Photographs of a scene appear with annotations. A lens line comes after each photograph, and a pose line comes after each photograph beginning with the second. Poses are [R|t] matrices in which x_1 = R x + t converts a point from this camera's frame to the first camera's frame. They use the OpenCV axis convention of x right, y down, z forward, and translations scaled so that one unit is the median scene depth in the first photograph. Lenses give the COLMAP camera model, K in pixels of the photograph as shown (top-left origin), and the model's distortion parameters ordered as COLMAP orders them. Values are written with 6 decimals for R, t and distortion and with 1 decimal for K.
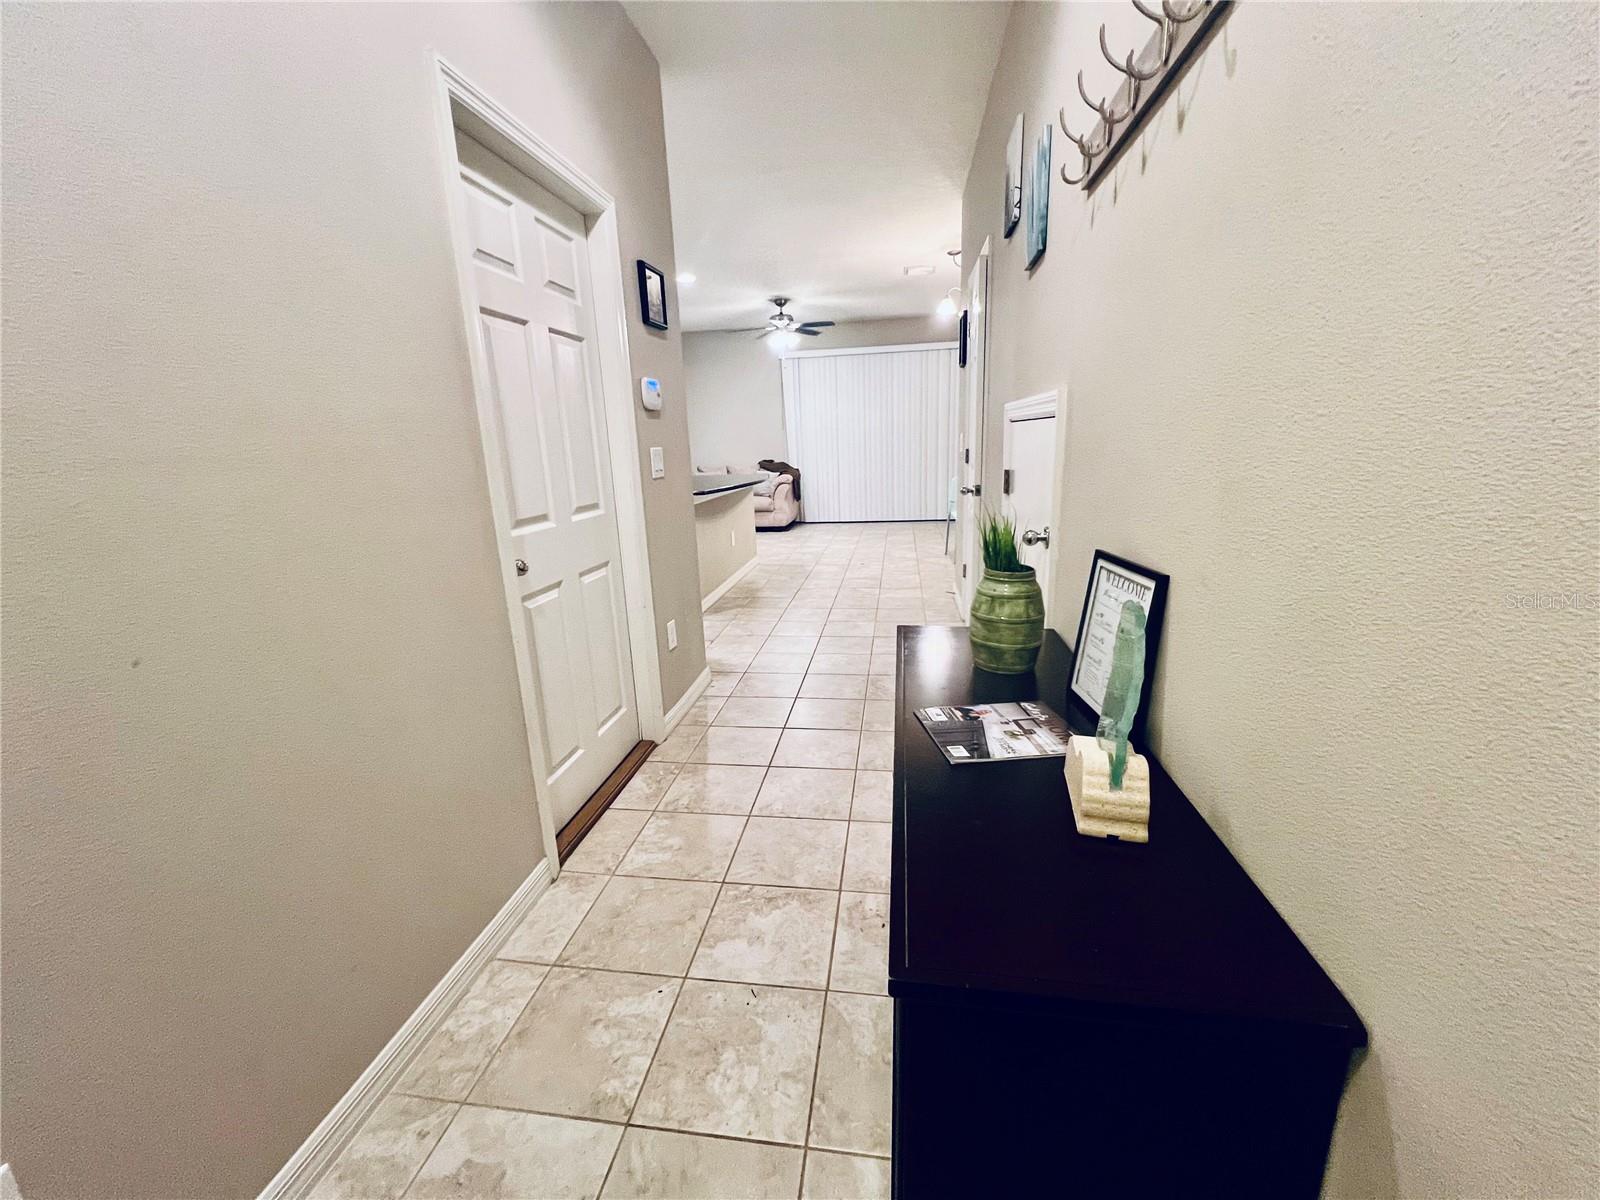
lens RADIAL K [[638.1, 0, 803.3], [0, 638.1, 601.7], [0, 0, 1]] dist [0.000271, 0.000198]
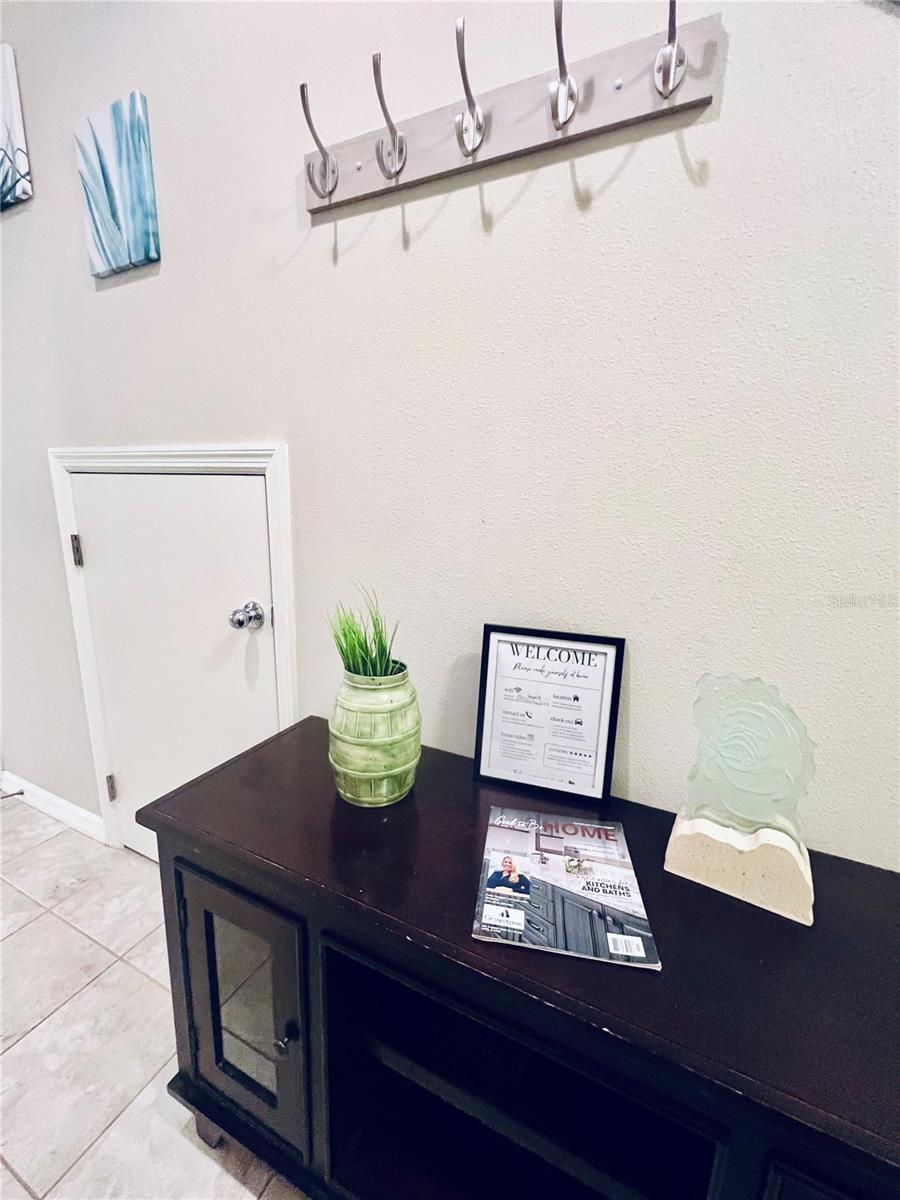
lens RADIAL K [[478.6, 0, 449.7], [0, 478.6, 600.0], [0, 0, 1]] dist [0.000271, 0.000198]
pose [[0.285994, -0.158985, 0.944951, -0.222798], [0.199463, 0.974416, 0.103574, -0.204732], [-0.937242, 0.158861, 0.310388, 0.841112]]
